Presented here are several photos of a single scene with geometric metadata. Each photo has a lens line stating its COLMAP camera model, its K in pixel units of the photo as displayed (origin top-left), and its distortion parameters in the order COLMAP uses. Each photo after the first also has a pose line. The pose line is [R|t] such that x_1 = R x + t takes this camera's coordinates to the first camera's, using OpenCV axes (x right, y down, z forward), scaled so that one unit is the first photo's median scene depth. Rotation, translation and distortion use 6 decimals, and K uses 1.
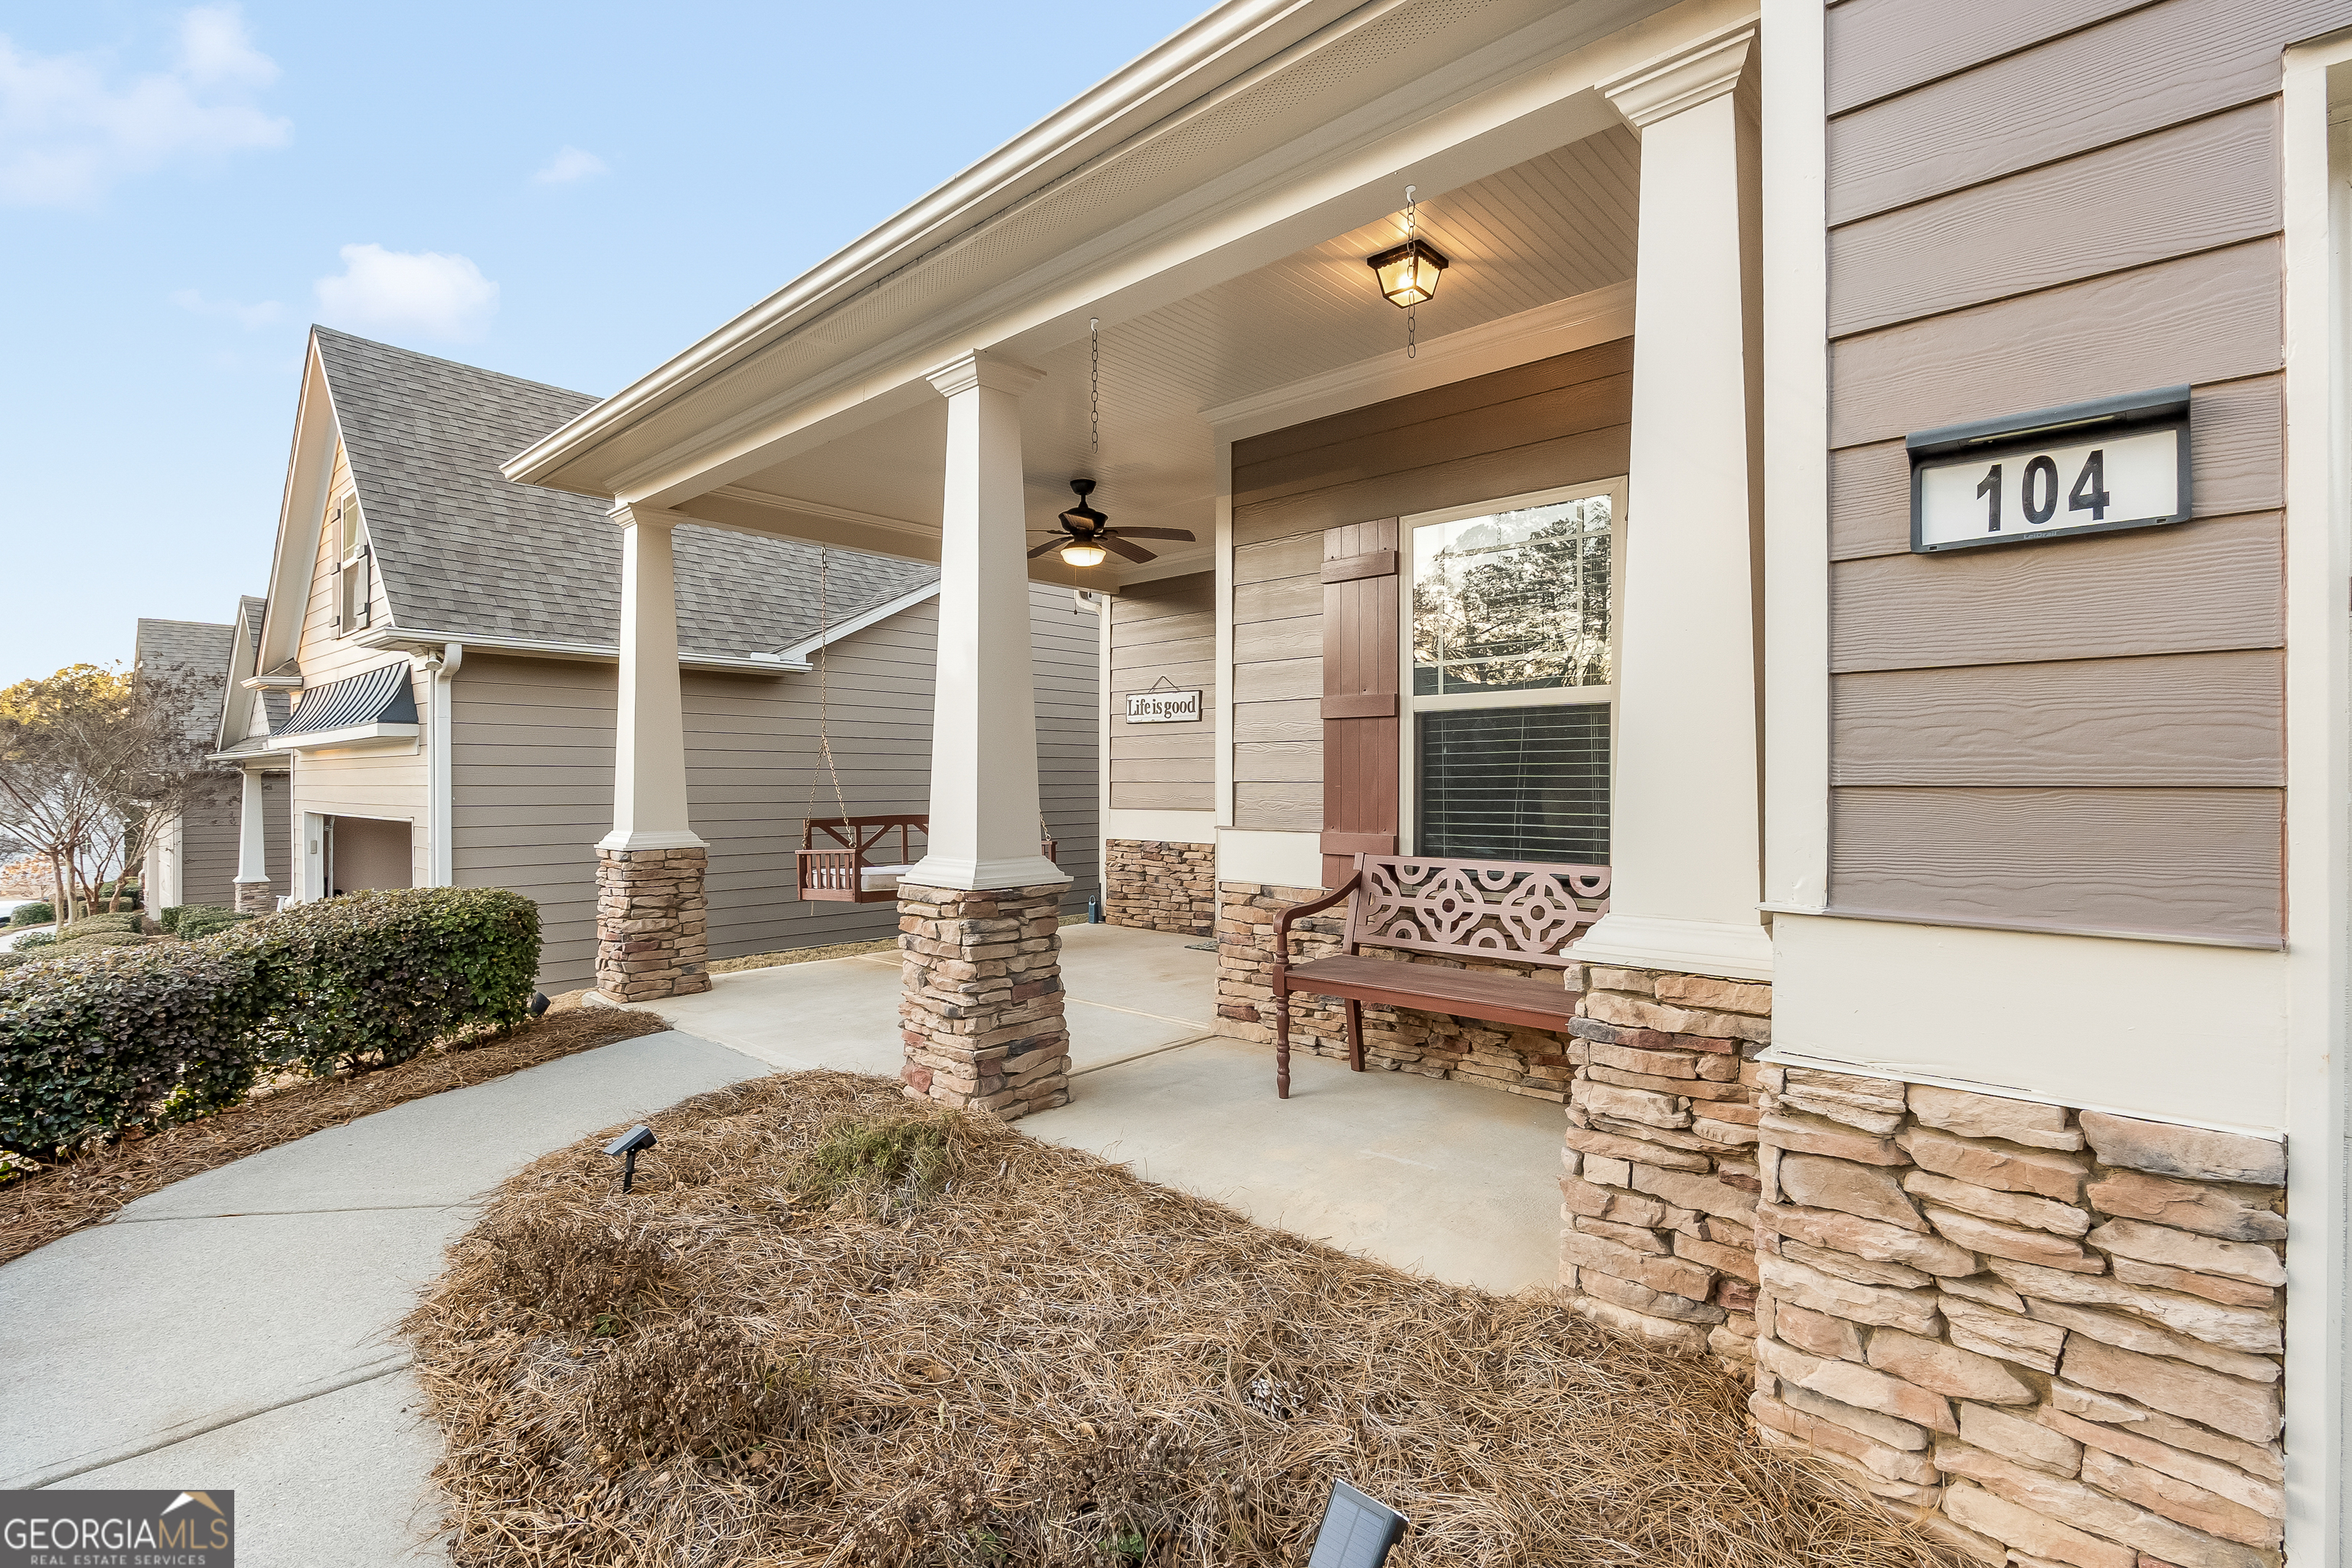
lens RADIAL K [[1081.1, 0, 1180.2], [0, 1081.1, 784.7], [0, 0, 1]] dist [-0.013550, 0.001375]
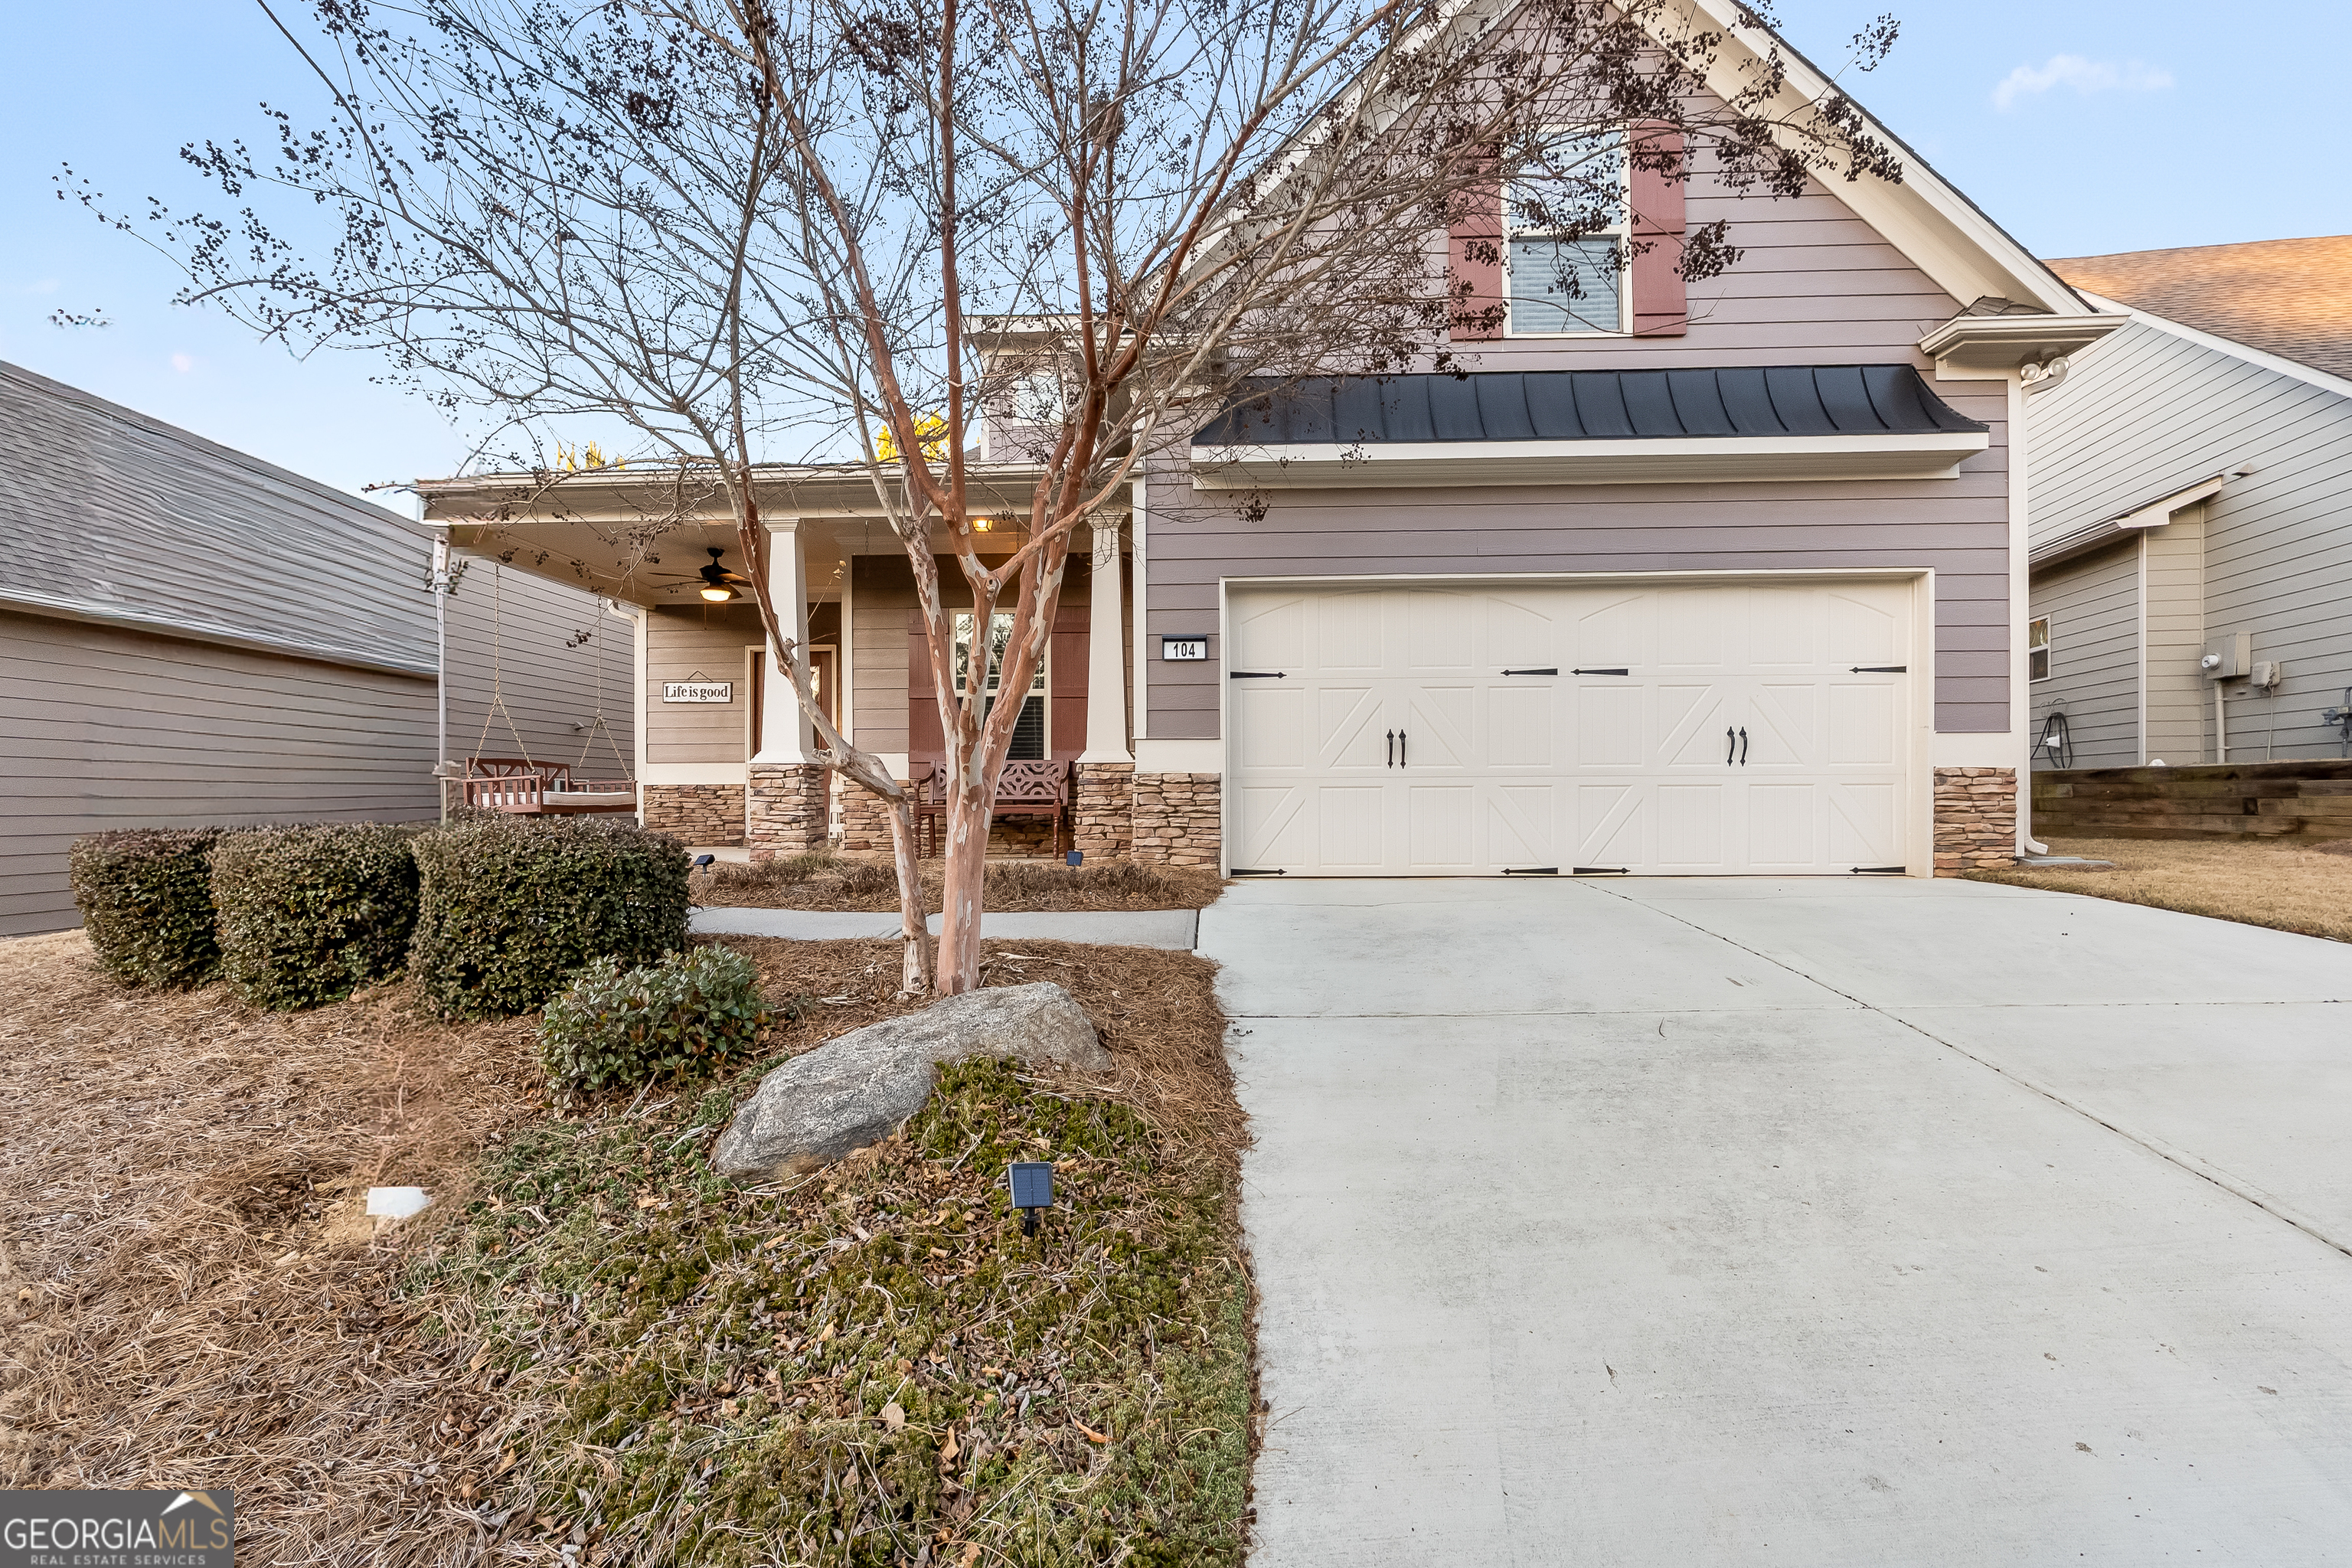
lens RADIAL K [[1090.2, 0, 1176.7], [0, 1090.2, 799.2], [0, 0, 1]] dist [-0.012705, 0.000588]
pose [[0.765605, -0.002535, 0.643306, -0.667171], [0.006587, 0.999971, -0.003899, 0.117626], [-0.643277, 0.007223, 0.765599, -0.765958]]
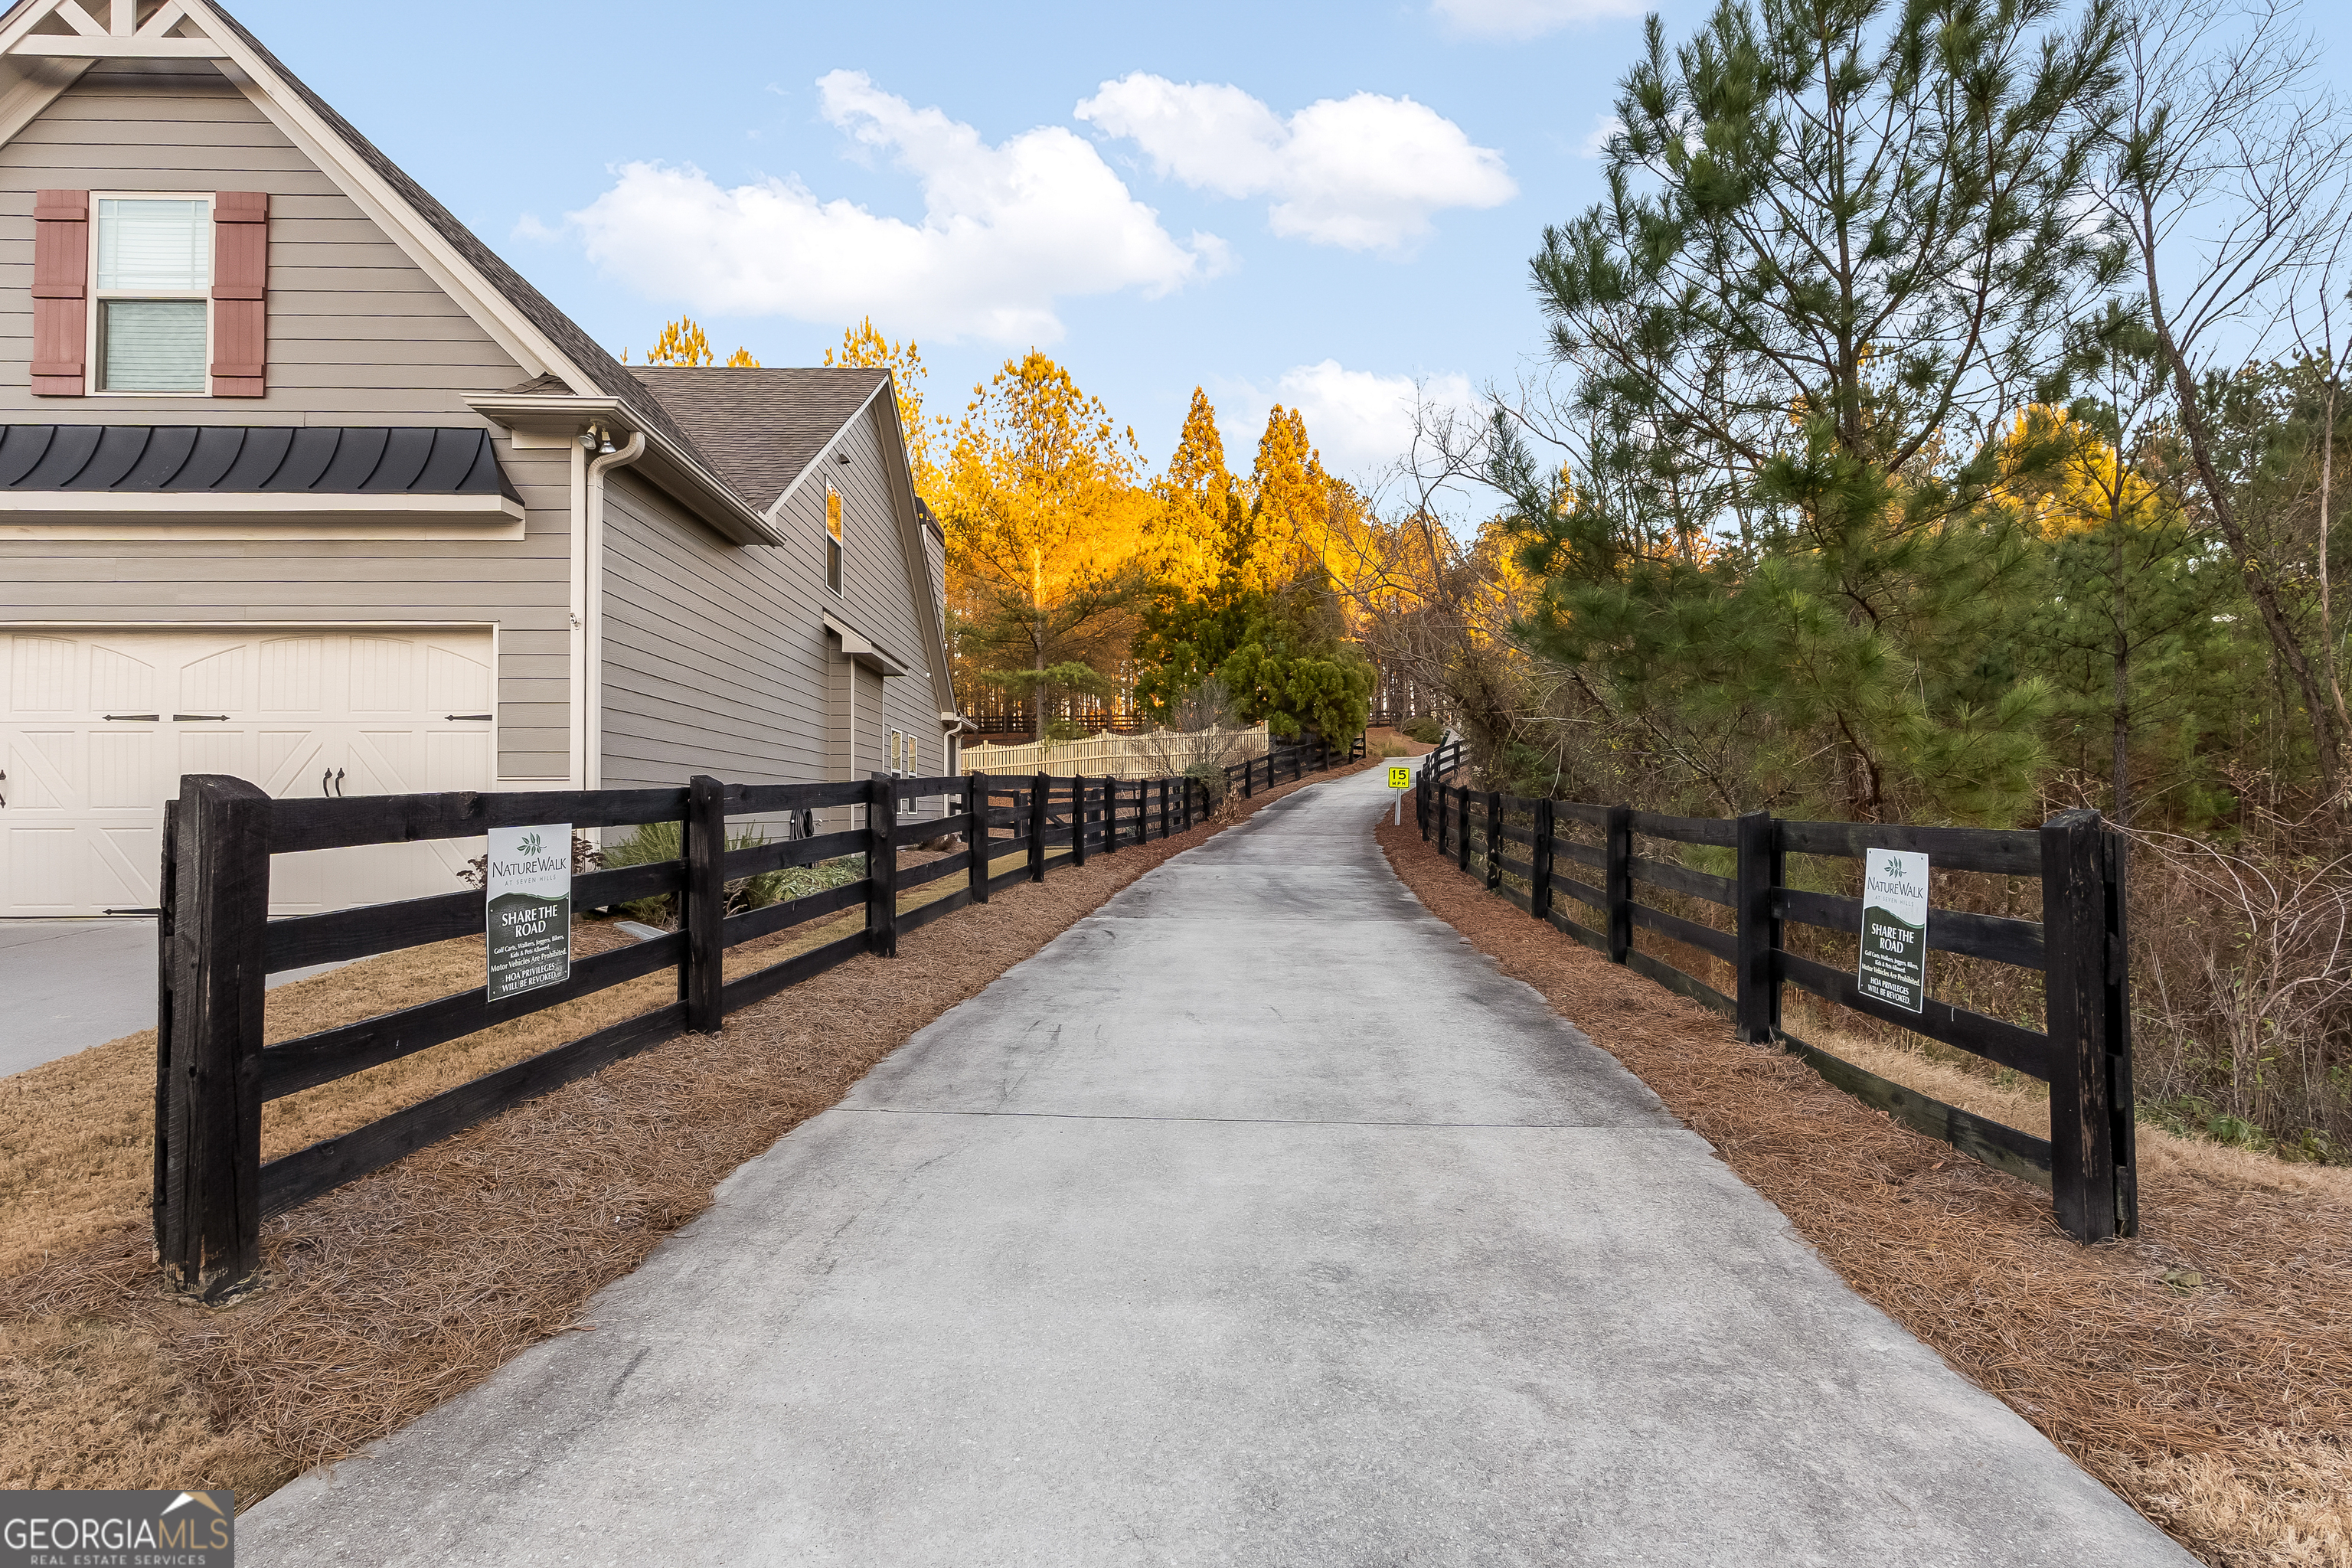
lens RADIAL K [[1081.1, 0, 1180.2], [0, 1081.1, 784.7], [0, 0, 1]] dist [-0.013550, 0.001375]
pose [[0.711145, 0.000993, 0.703045, 0.546708], [0.004404, 0.999973, -0.005866, 0.055999], [-0.703031, 0.007268, 0.711122, -1.947893]]
